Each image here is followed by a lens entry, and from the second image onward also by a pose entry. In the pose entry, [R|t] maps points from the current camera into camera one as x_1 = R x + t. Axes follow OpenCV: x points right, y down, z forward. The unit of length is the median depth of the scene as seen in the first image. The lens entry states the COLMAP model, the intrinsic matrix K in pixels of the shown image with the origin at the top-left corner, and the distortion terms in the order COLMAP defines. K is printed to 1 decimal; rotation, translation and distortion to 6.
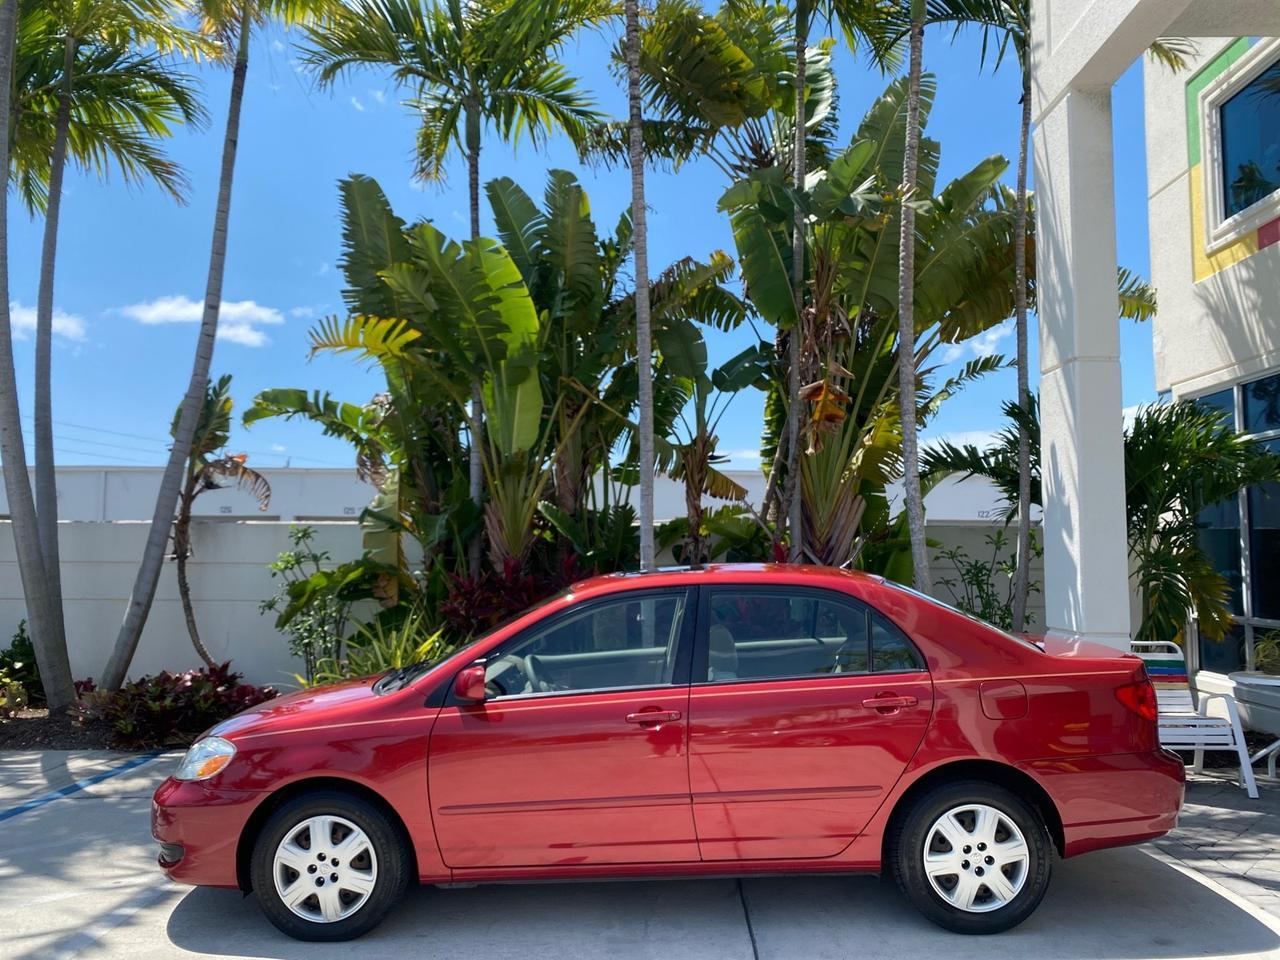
lens RADIAL K [[984.7, 0, 639.5], [0, 984.7, 478.0], [0, 0, 1]] dist [0.012679, -0.015386]
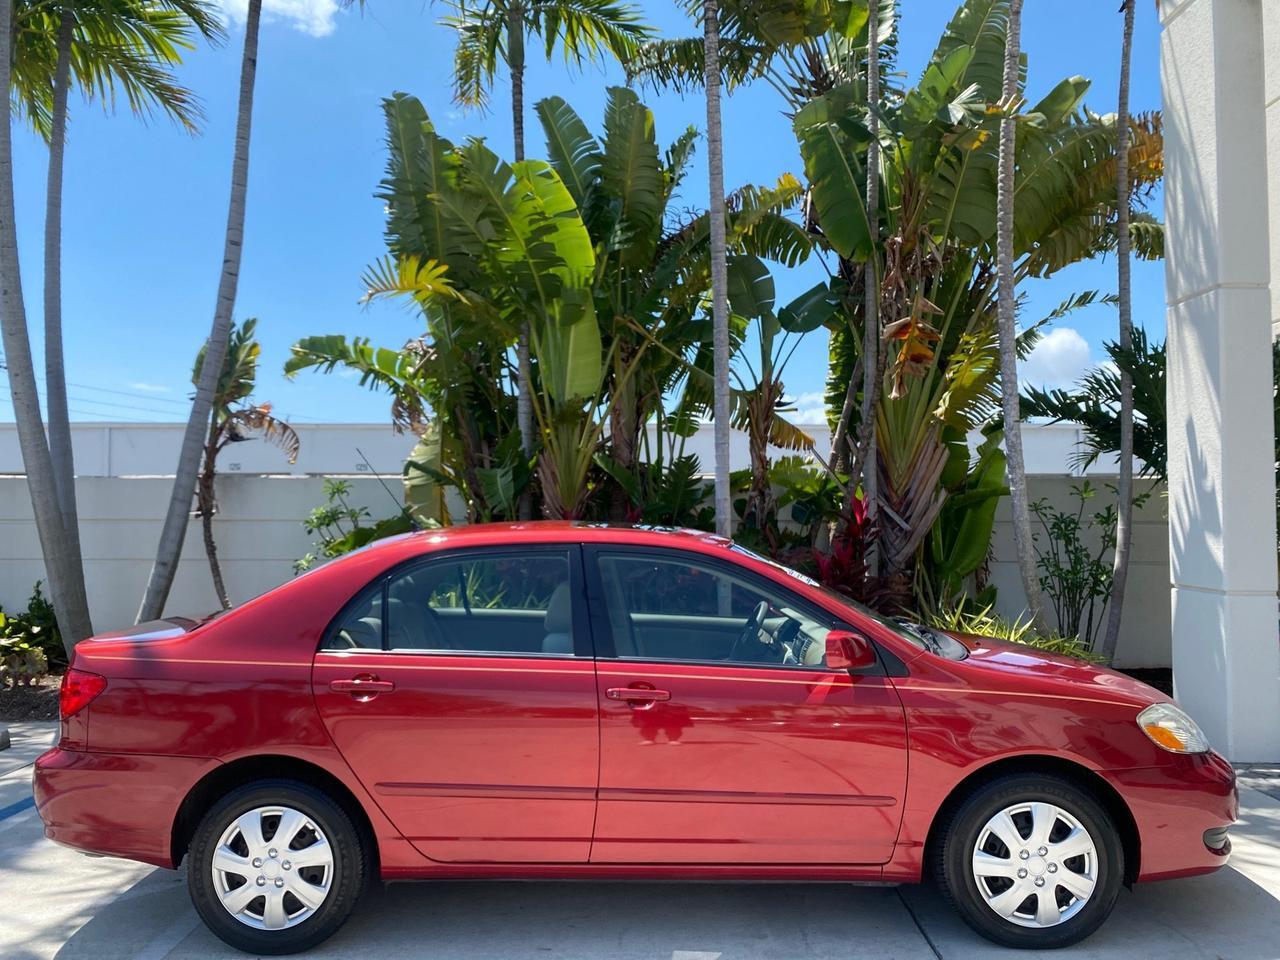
lens RADIAL K [[984.7, 0, 638.4], [0, 984.7, 481.4], [0, 0, 1]] dist [0.012679, -0.015386]
pose [[0.999987, -0.004815, 0.001669, -0.060309], [0.004732, 0.998915, 0.046339, 0.008379], [-0.001890, -0.046331, 0.998924, 0.070764]]
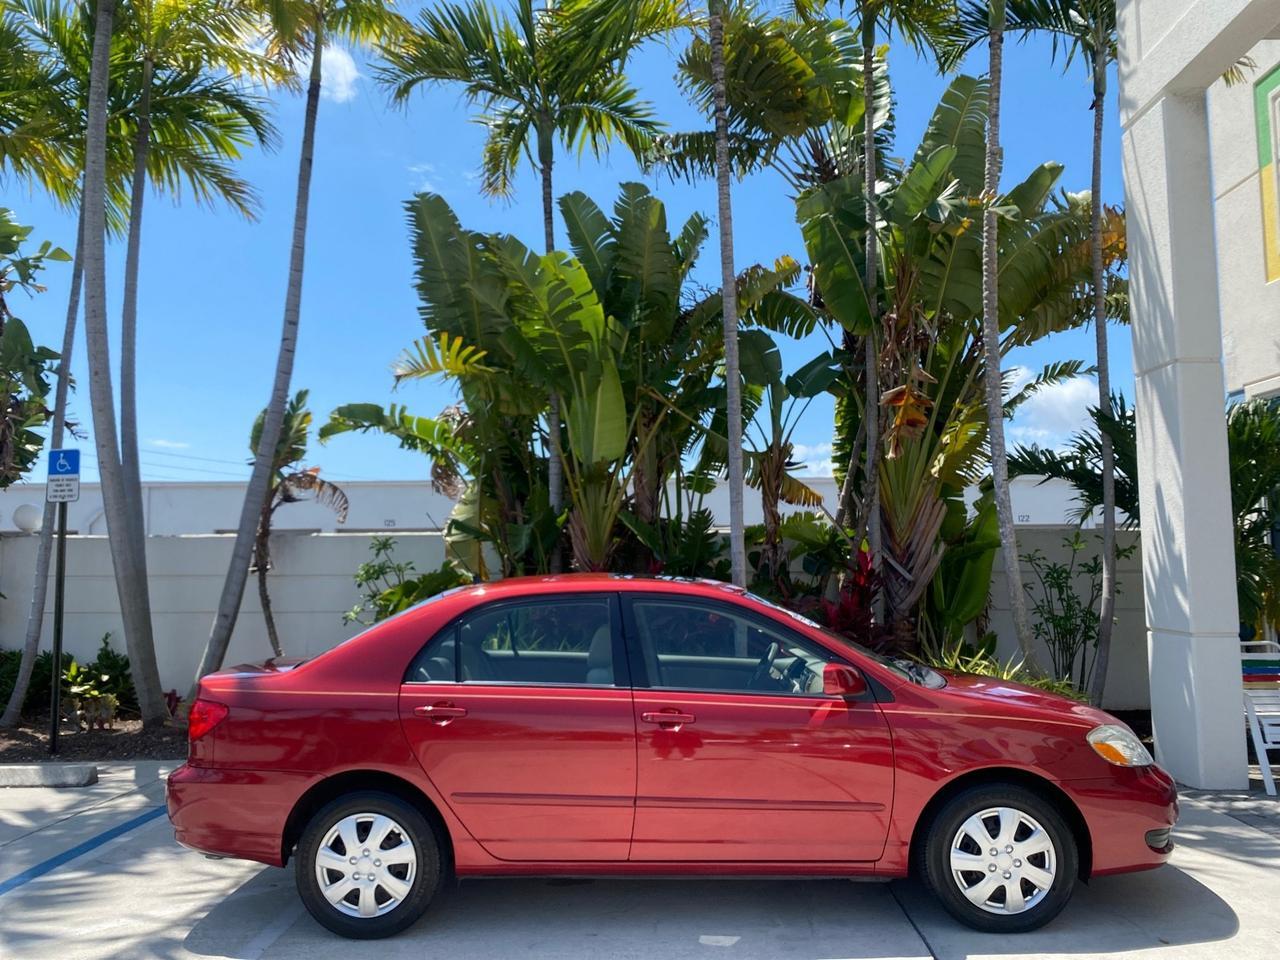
lens RADIAL K [[984.7, 0, 635.1], [0, 984.7, 480.2], [0, 0, 1]] dist [0.012679, -0.015386]
pose [[0.999761, -0.013419, -0.017267, -0.066123], [0.013290, 0.999883, -0.007520, 0.001084], [0.017366, 0.007289, 0.999823, -0.009639]]
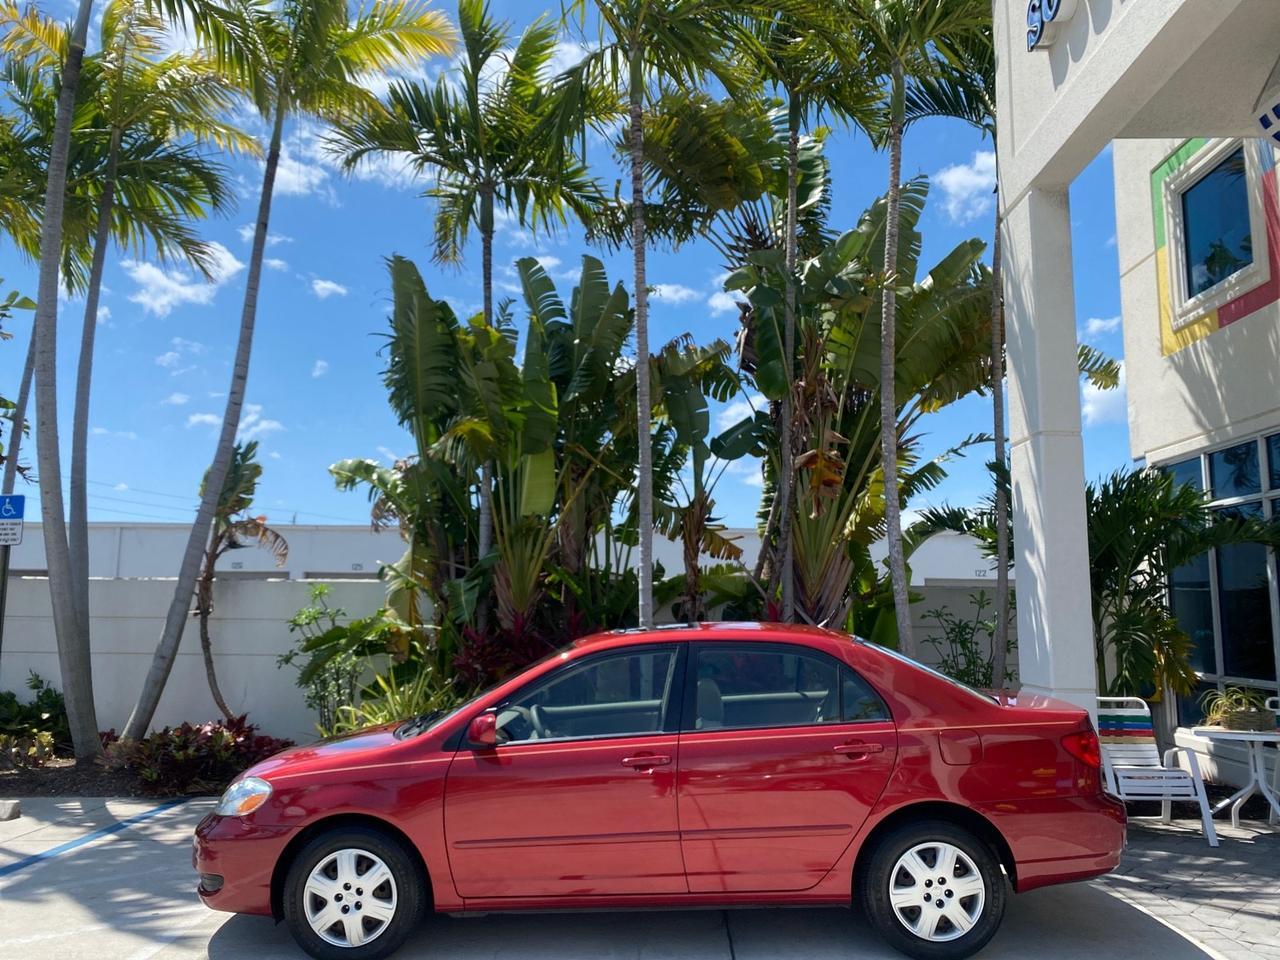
lens RADIAL K [[984.7, 0, 638.0], [0, 984.7, 474.5], [0, 0, 1]] dist [0.012679, -0.015386]
pose [[0.999972, 0.003475, -0.006696, 0.004805], [-0.003868, 0.998209, -0.059706, -0.006264], [0.006476, 0.059730, 0.998194, -0.058127]]
